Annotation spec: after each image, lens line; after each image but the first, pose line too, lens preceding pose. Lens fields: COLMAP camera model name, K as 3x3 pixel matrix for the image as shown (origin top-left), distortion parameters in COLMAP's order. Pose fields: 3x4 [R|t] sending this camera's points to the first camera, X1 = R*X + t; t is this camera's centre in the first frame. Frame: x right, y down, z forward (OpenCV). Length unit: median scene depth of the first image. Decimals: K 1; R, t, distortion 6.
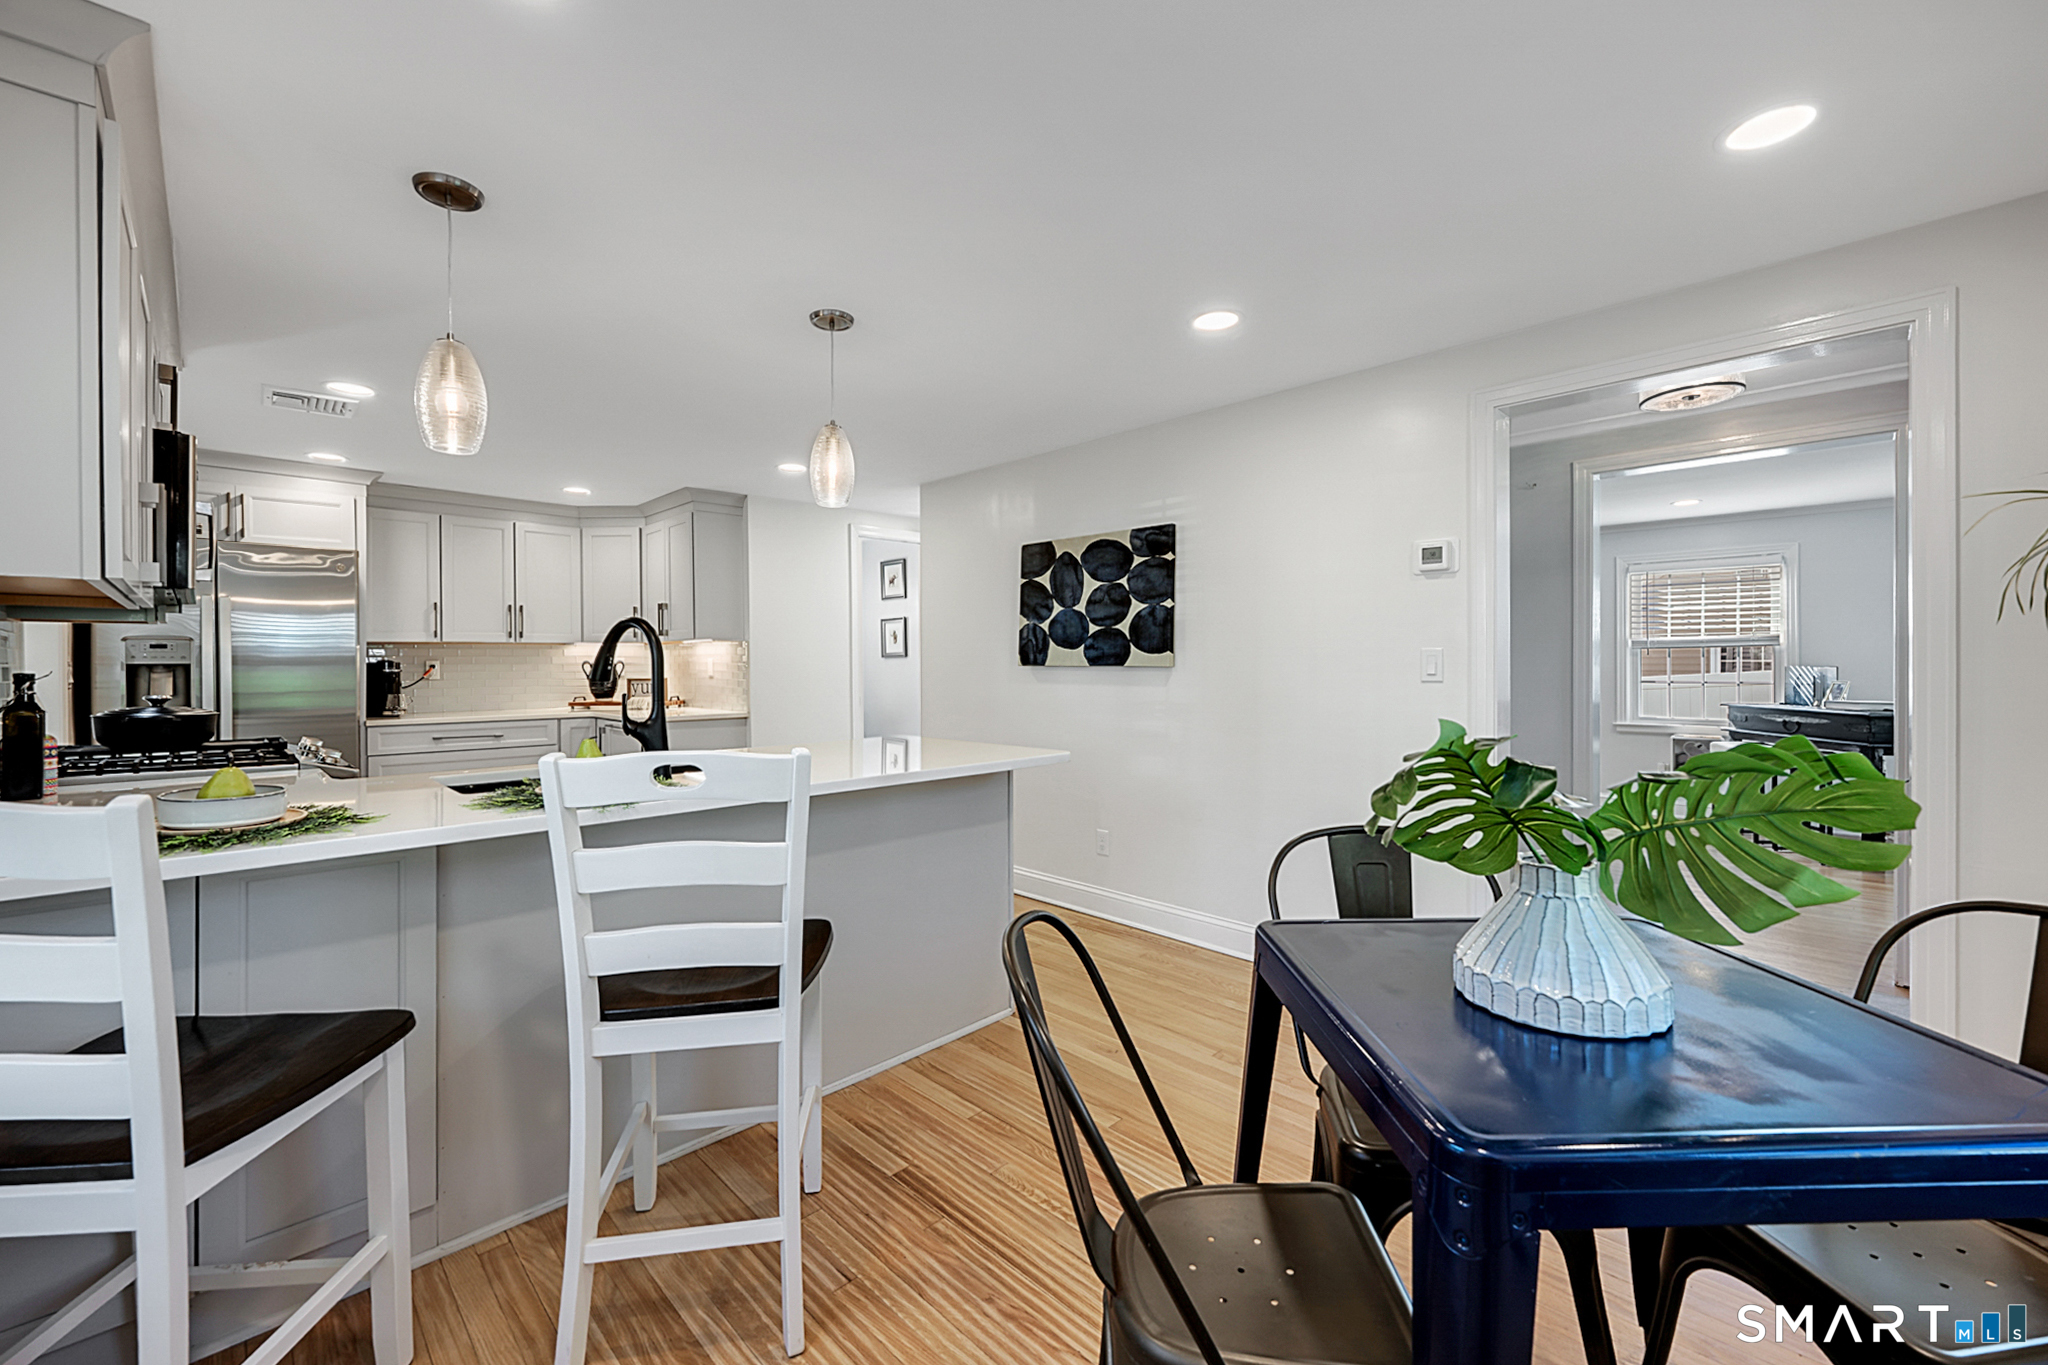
lens RADIAL K [[825.7, 0, 1033.9], [0, 825.7, 666.3], [0, 0, 1]] dist [0.000670, 0.000258]
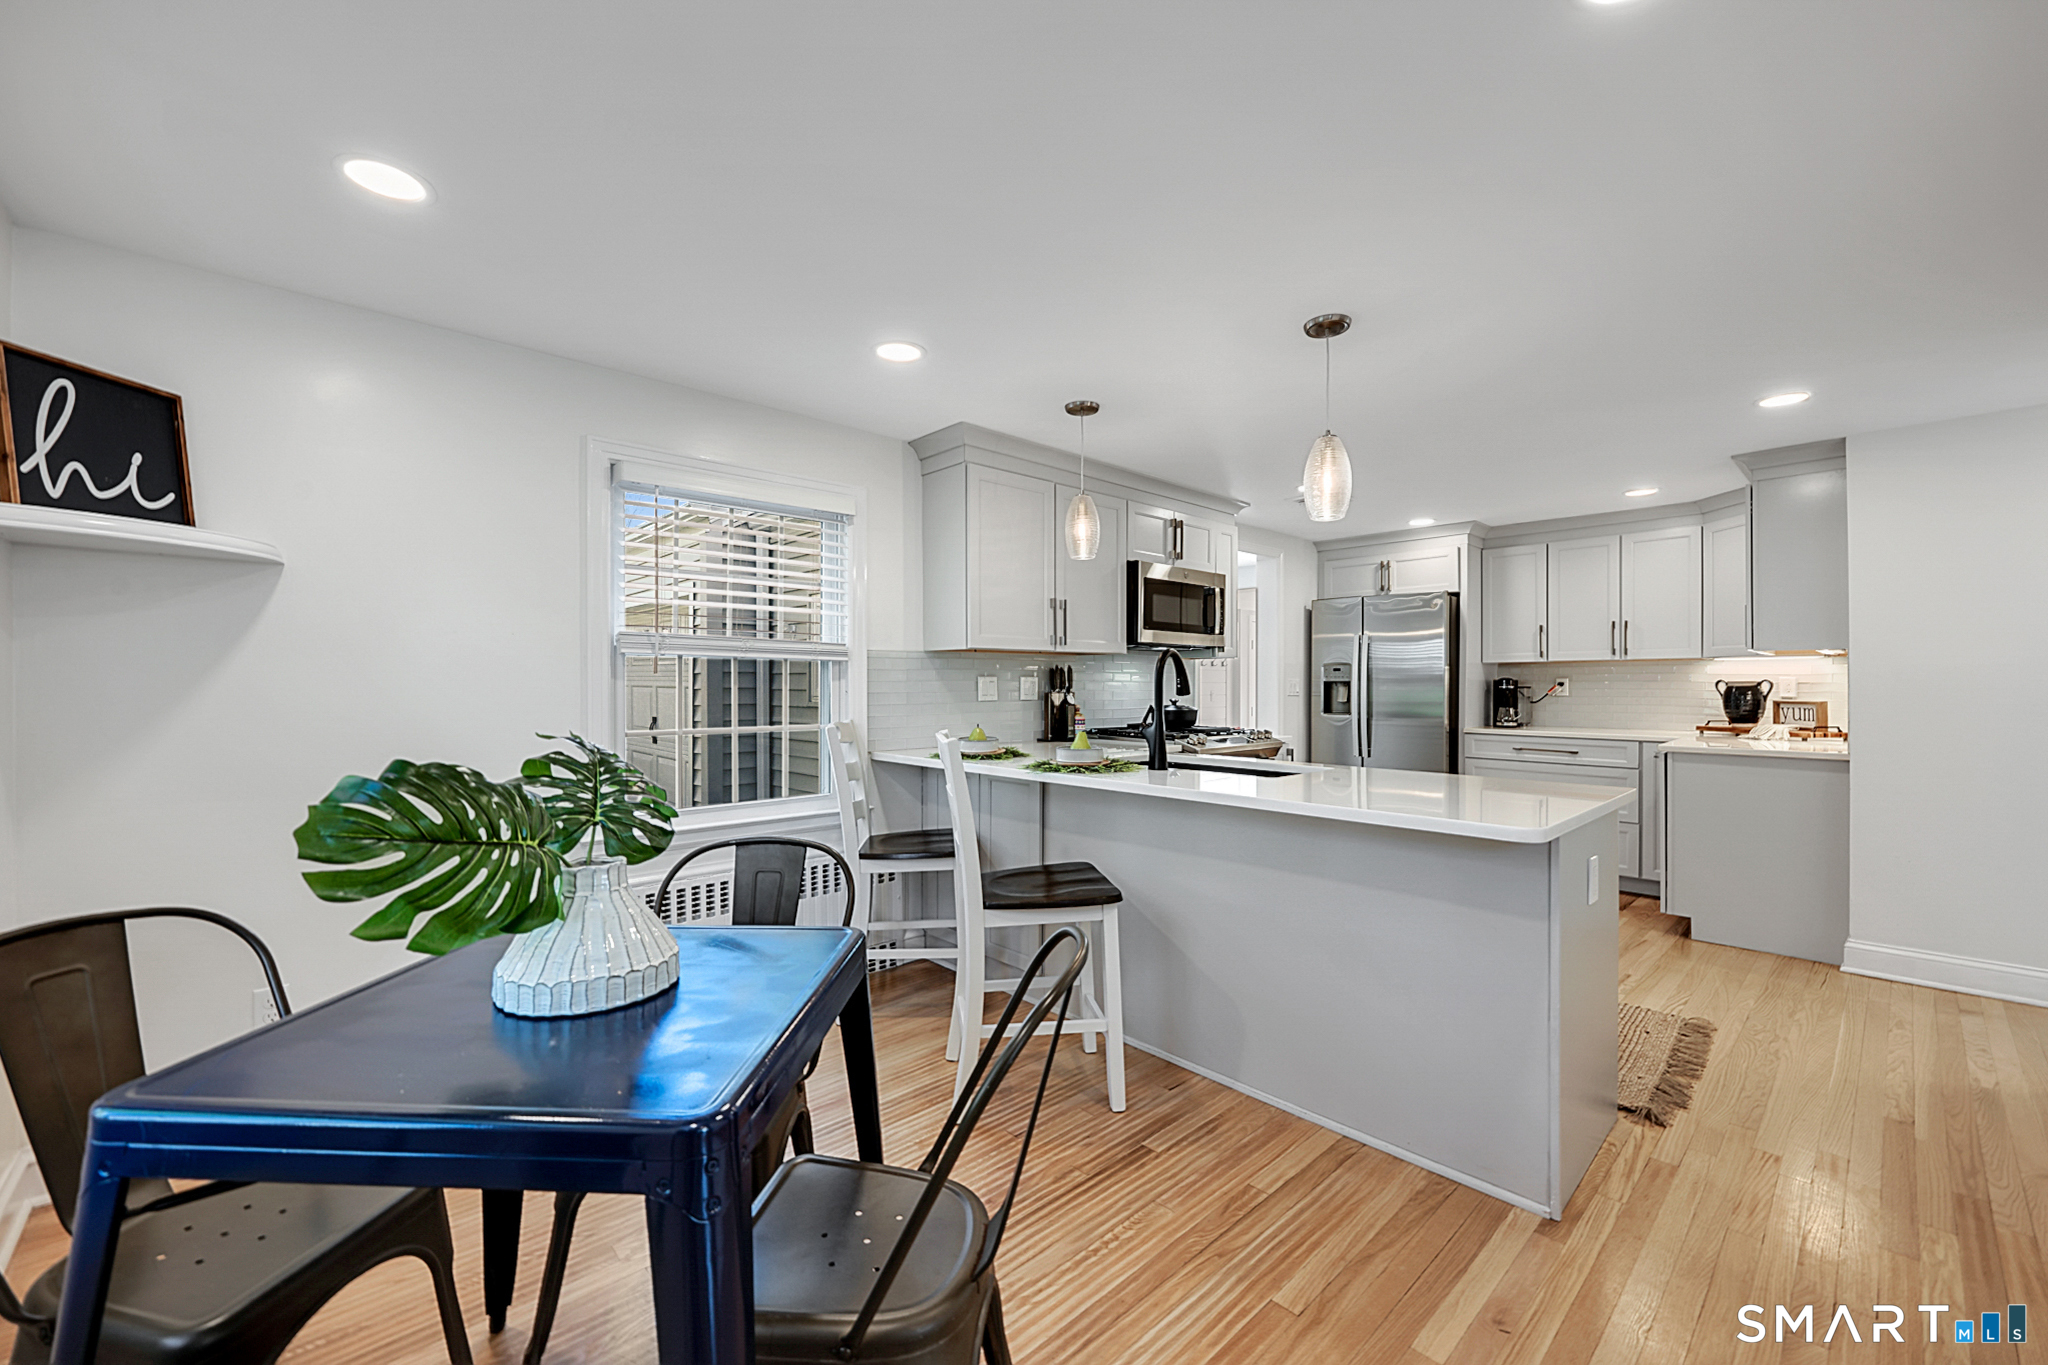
lens RADIAL K [[825.7, 0, 1030.3], [0, 825.7, 671.4], [0, 0, 1]] dist [0.000670, 0.000258]
pose [[-0.025072, -0.006240, -0.999666, 0.498121], [-0.005639, 0.999965, -0.006101, -0.007349], [0.999670, 0.005484, -0.025106, 0.459033]]
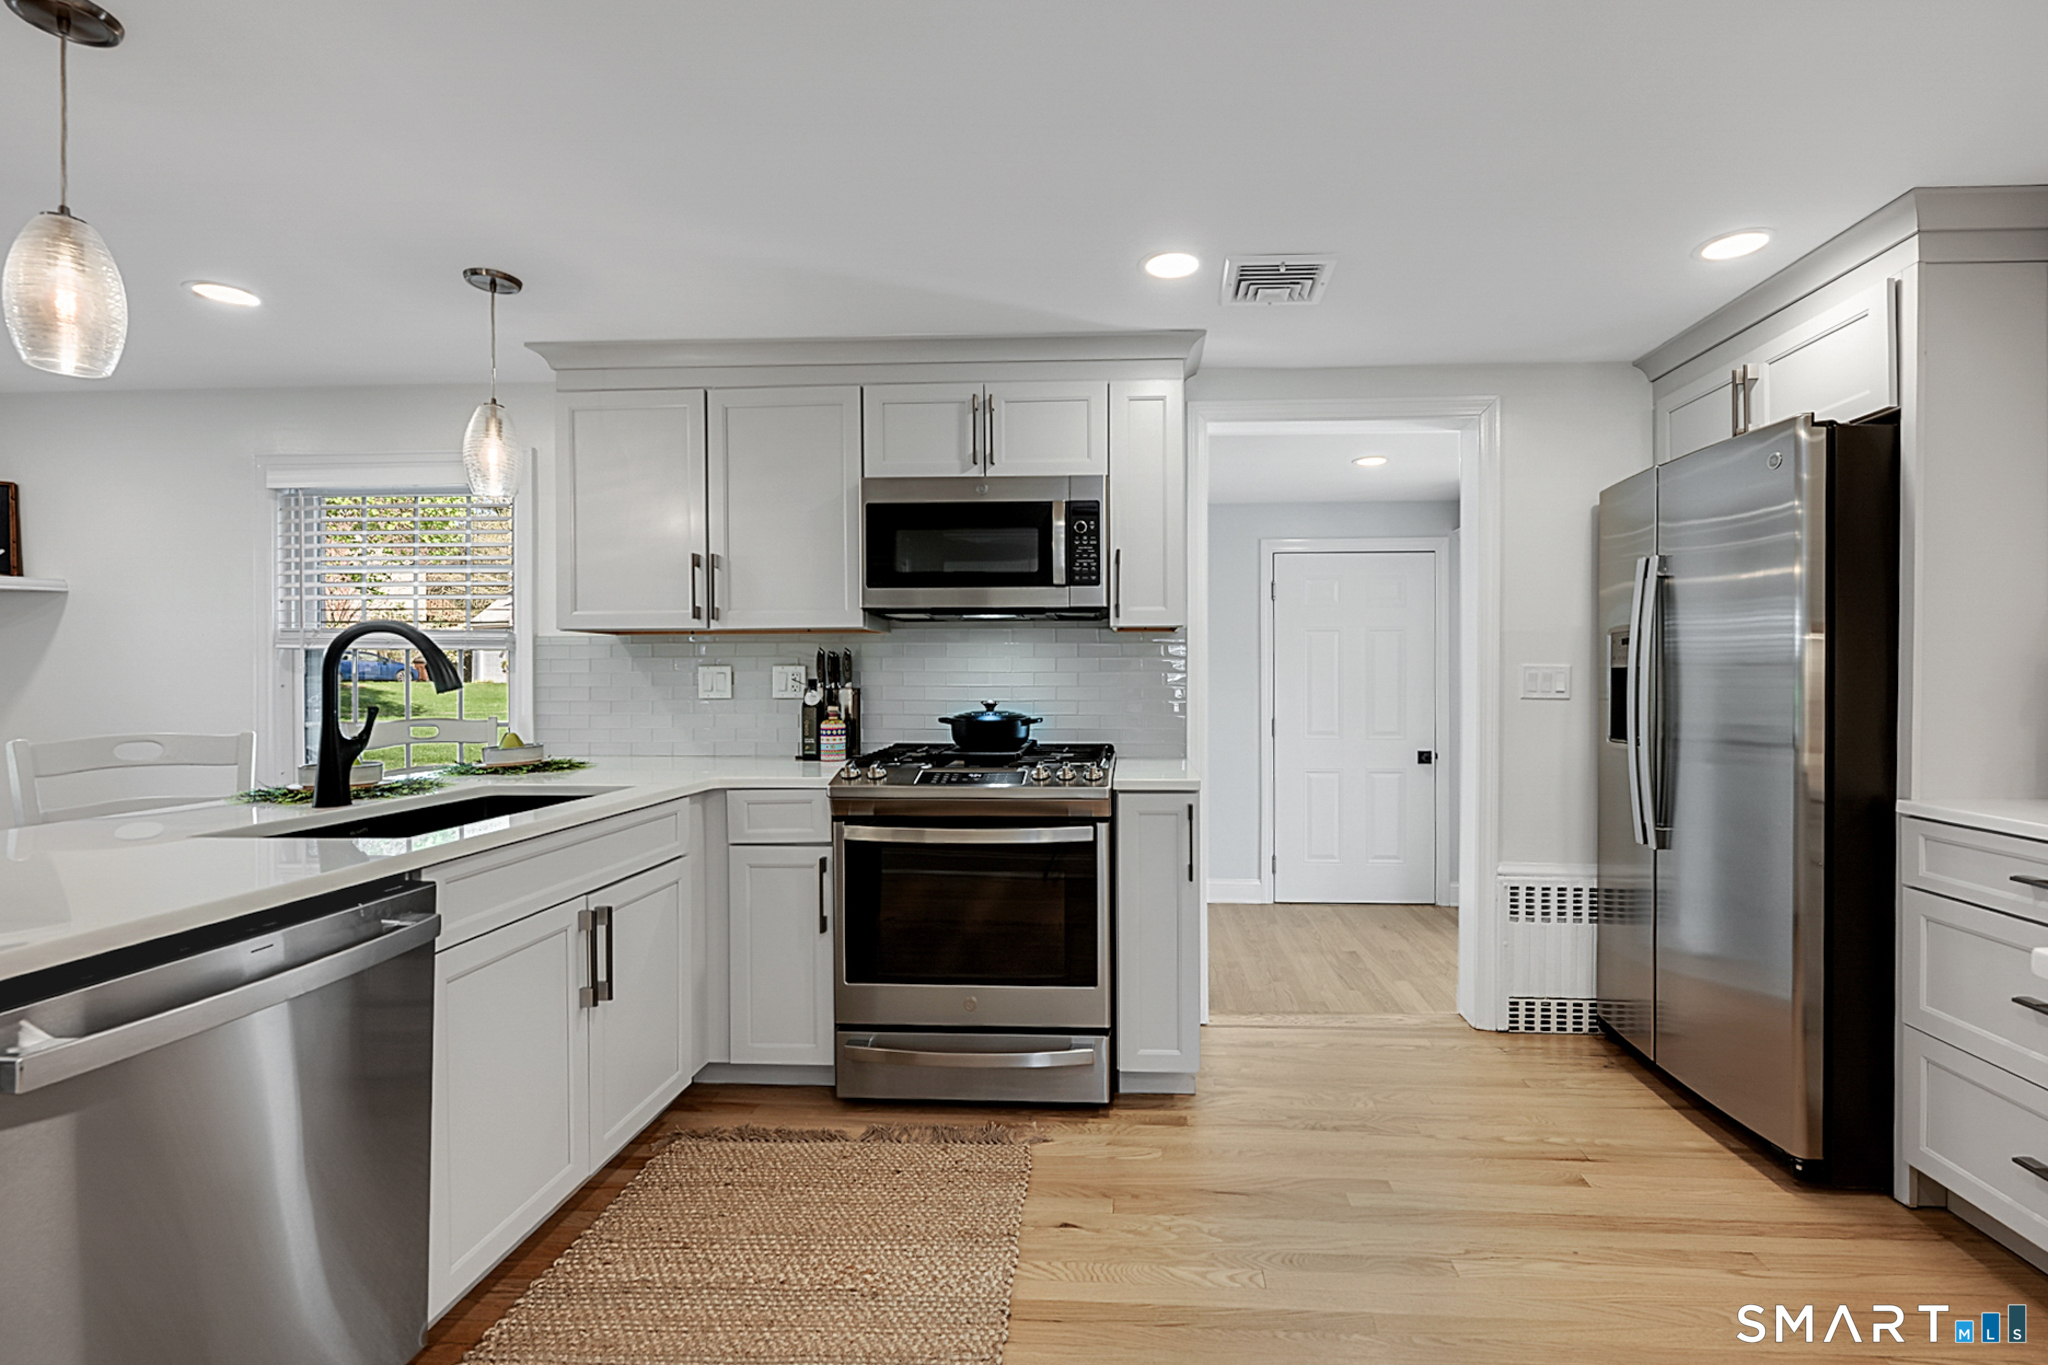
lens RADIAL K [[878.4, 0, 1129.6], [0, 878.4, 679.7], [0, 0, 1]] dist [-0.008603, -0.000412]
pose [[-0.735061, 0.009339, -0.677937, -0.214161], [0.004889, 0.999952, 0.008474, -0.000337], [0.677984, 0.002915, -0.735071, 1.204526]]
